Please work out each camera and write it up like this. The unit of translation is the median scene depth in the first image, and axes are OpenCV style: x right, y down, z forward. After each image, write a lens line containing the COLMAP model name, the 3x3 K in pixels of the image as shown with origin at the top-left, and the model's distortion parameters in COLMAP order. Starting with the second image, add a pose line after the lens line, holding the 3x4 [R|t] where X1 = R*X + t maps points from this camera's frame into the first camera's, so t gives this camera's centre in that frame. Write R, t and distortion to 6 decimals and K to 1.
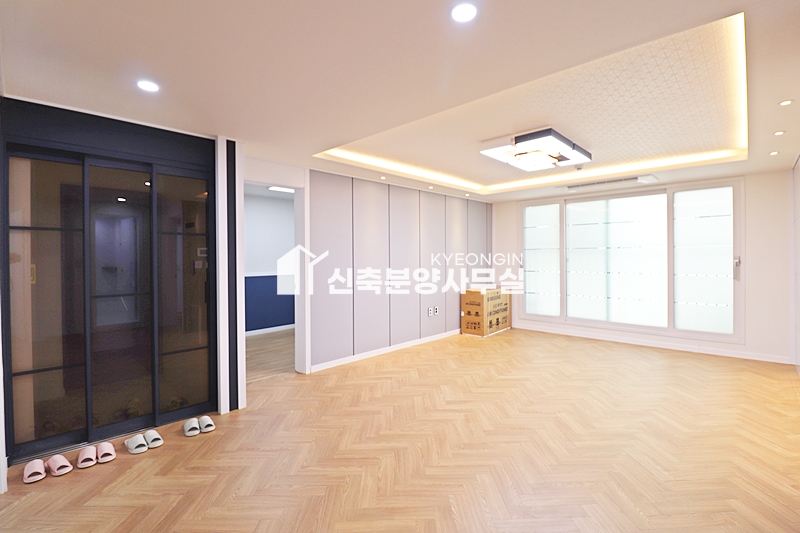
lens RADIAL K [[368.4, 0, 400.0], [0, 368.4, 263.9], [0, 0, 1]] dist [-0.019093, -0.001228]
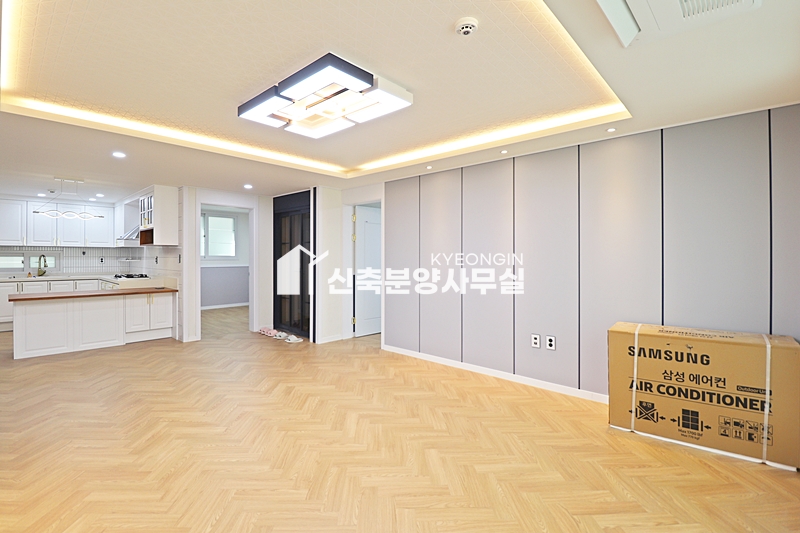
lens RADIAL K [[368.4, 0, 398.4], [0, 368.4, 260.8], [0, 0, 1]] dist [-0.019093, -0.001228]
pose [[0.034407, 0.020638, -0.999195, 0.964542], [-0.022551, 0.999548, 0.019869, -0.021940], [0.999153, 0.021849, 0.034857, 1.000575]]
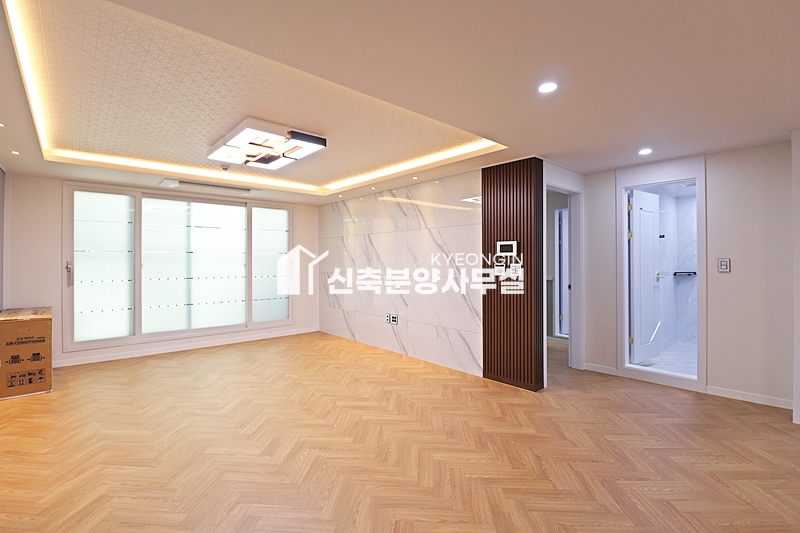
lens RADIAL K [[368.4, 0, 393.9], [0, 368.4, 260.2], [0, 0, 1]] dist [-0.019093, -0.001228]
pose [[0.083715, 0.008924, 0.996450, -0.463189], [0.020863, 0.999725, -0.010706, -0.001998], [-0.996271, 0.021685, 0.083506, 0.528033]]
